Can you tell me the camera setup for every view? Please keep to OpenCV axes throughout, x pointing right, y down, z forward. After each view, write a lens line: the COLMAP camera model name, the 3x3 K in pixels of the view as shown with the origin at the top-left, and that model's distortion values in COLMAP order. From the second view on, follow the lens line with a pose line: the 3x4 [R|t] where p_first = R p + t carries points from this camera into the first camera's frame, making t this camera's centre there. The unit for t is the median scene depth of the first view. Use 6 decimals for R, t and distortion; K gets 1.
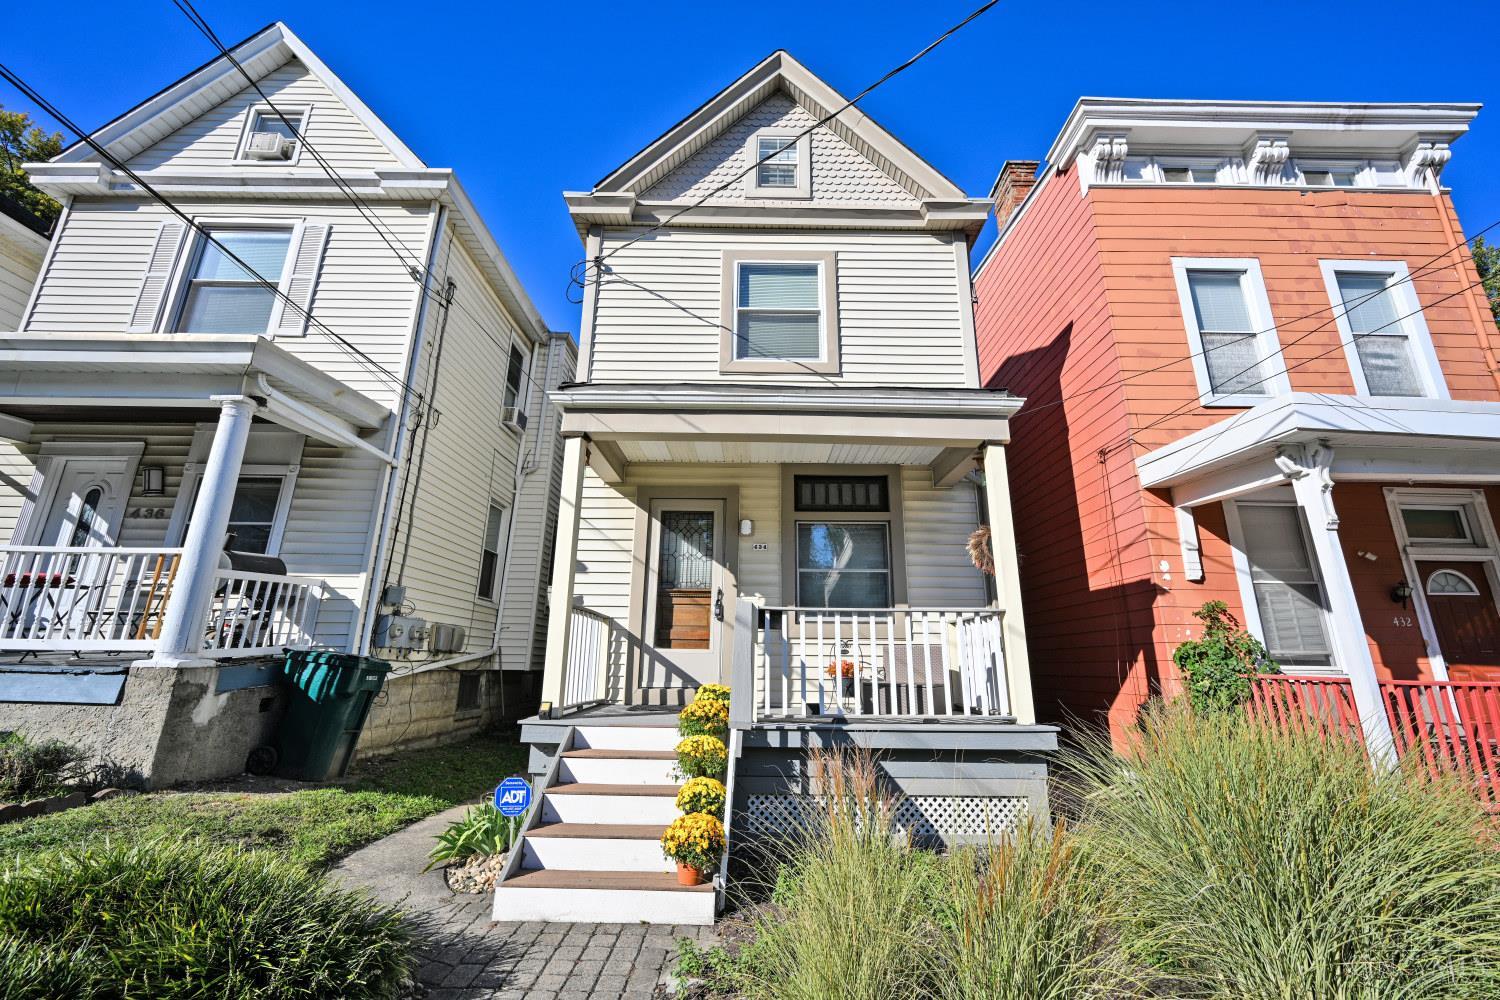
lens RADIAL K [[603.9, 0, 750.0], [0, 603.9, 500.0], [0, 0, 1]] dist [0.000347, -0.000153]
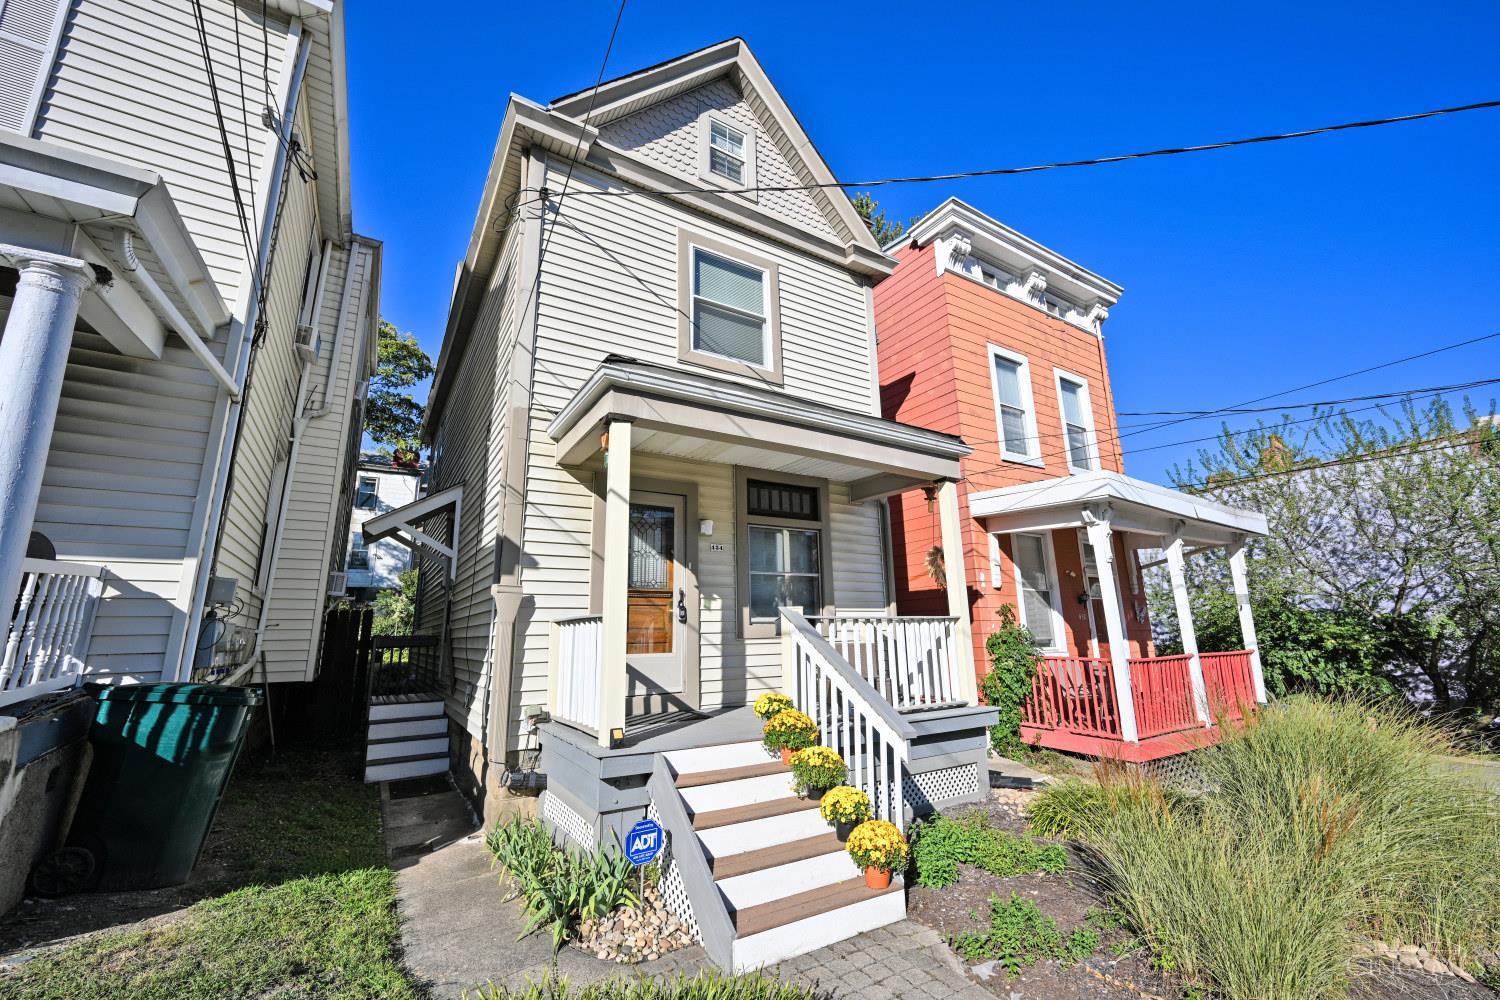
lens RADIAL K [[609.1, 0, 750.0], [0, 609.1, 500.0], [0, 0, 1]] dist [0.000758, 0.000109]
pose [[0.849916, 0.089501, 0.519262, -0.444259], [-0.111224, 0.993737, 0.010767, -0.016492], [-0.515046, -0.066905, 0.854547, 0.115287]]
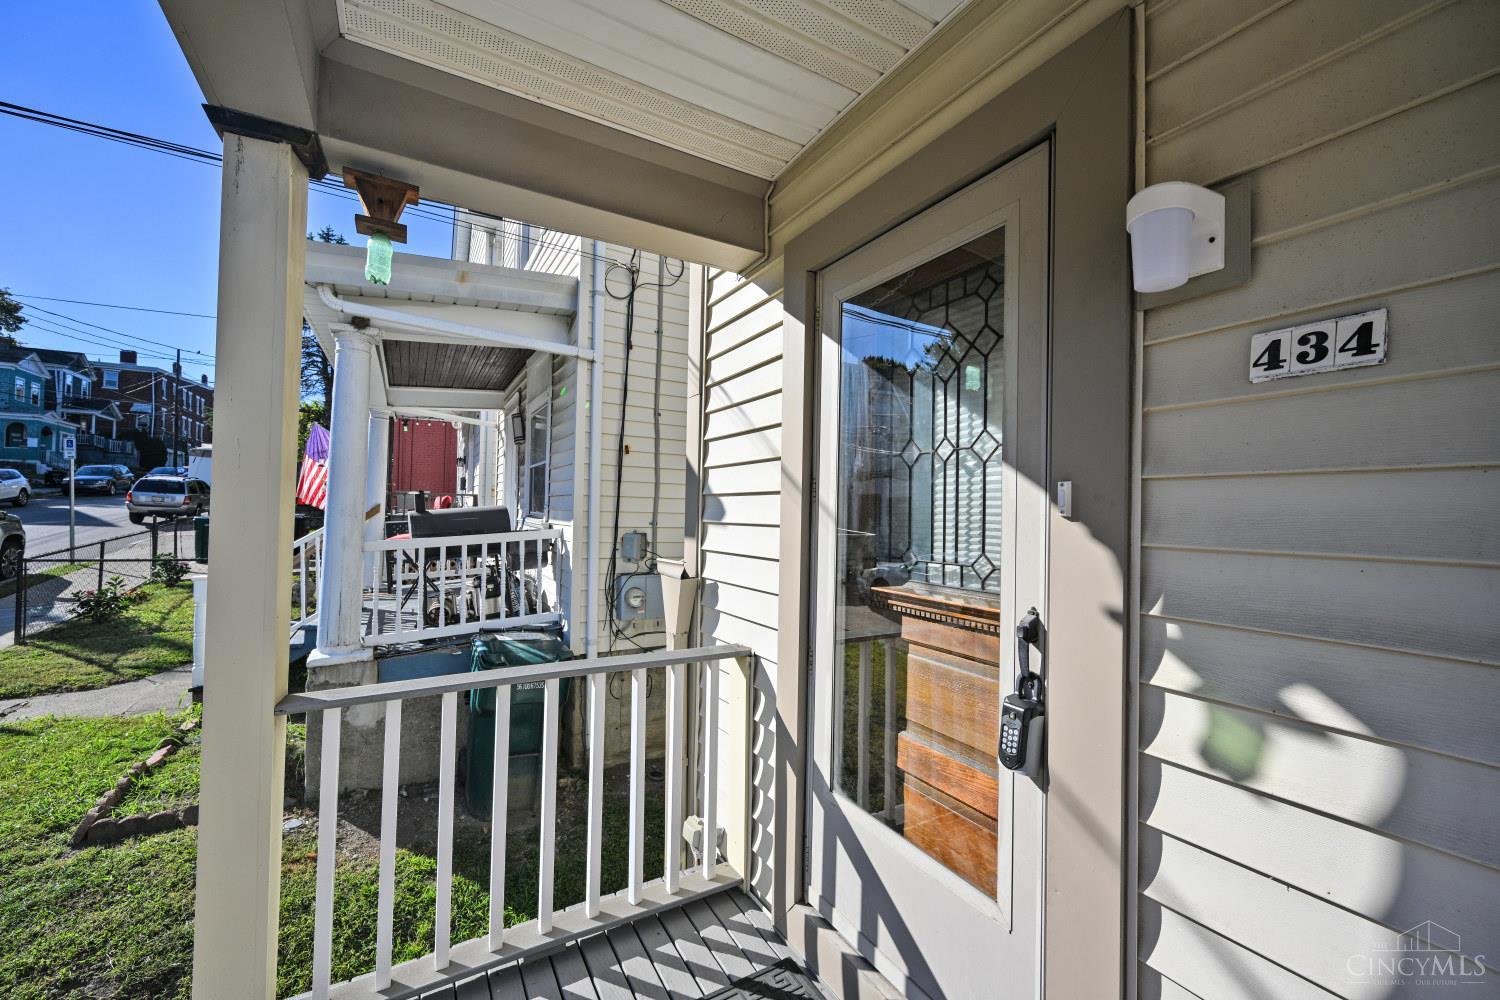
lens RADIAL K [[588.5, 0, 751.7], [0, 588.5, 492.5], [0, 0, 1]] dist [-0.010635, -0.000036]
pose [[0.499065, -0.029610, -0.866059, 0.062137], [0.220484, 0.970864, 0.093860, 0.065875], [0.838046, -0.237794, 0.491053, 0.790772]]
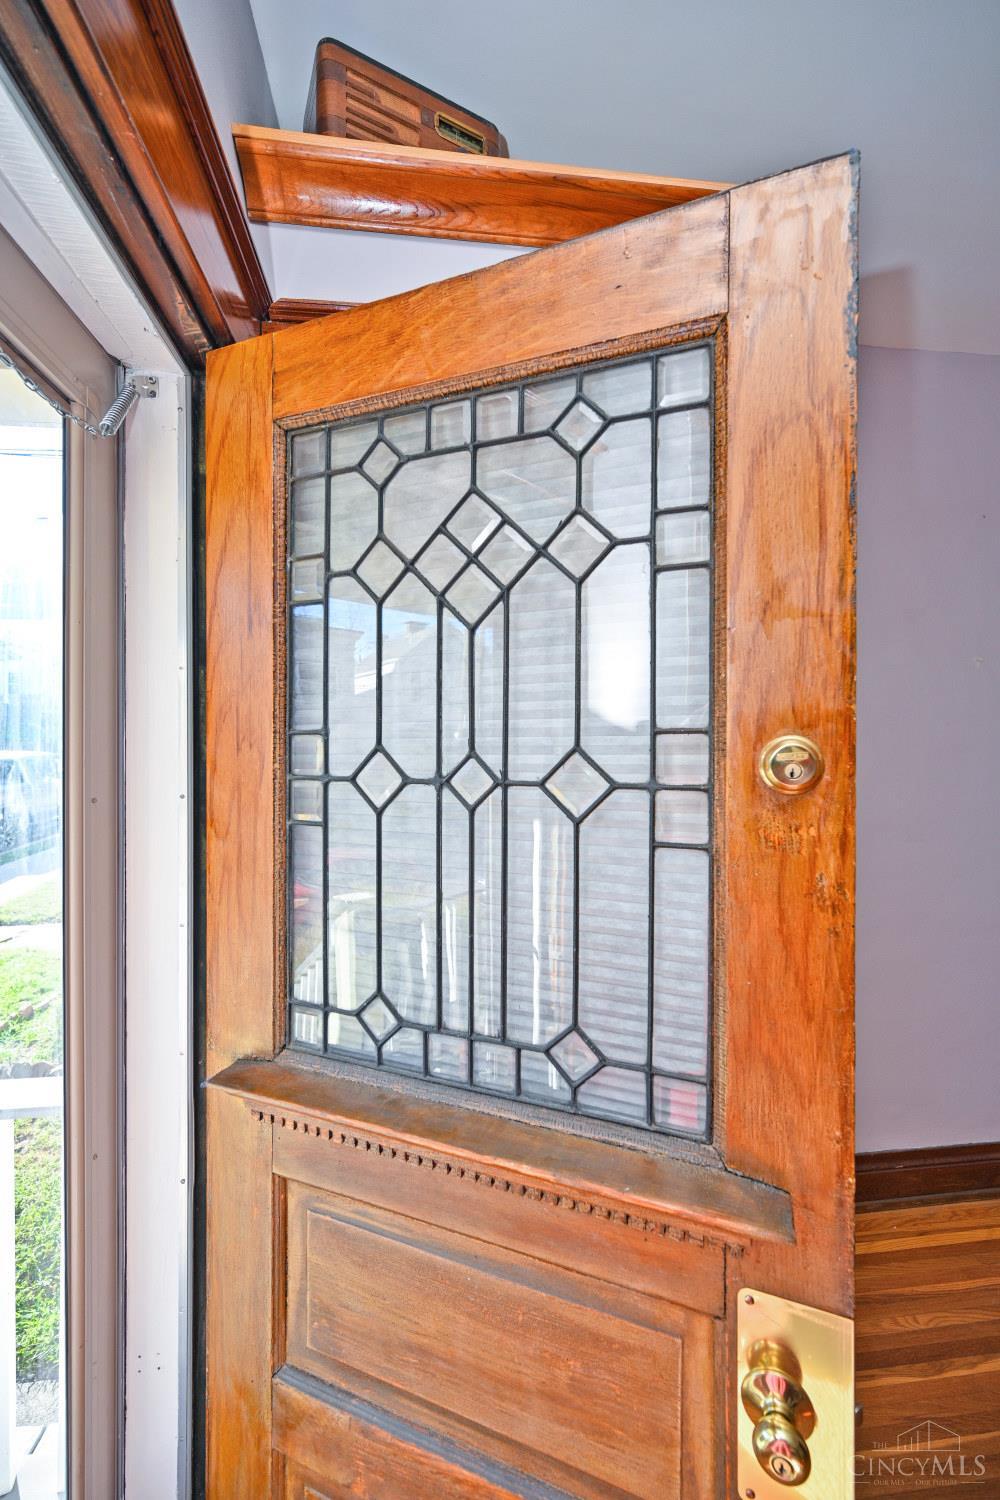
lens RADIAL K [[588.5, 0, 506.5], [0, 588.5, 745.2], [0, 0, 1]] dist [-0.010635, -0.000036]
pose [[0.934281, -0.007343, -0.356462, -0.063654], [0.101311, 0.964043, 0.245677, 0.057238], [0.341841, -0.265645, 0.901431, 0.888377]]
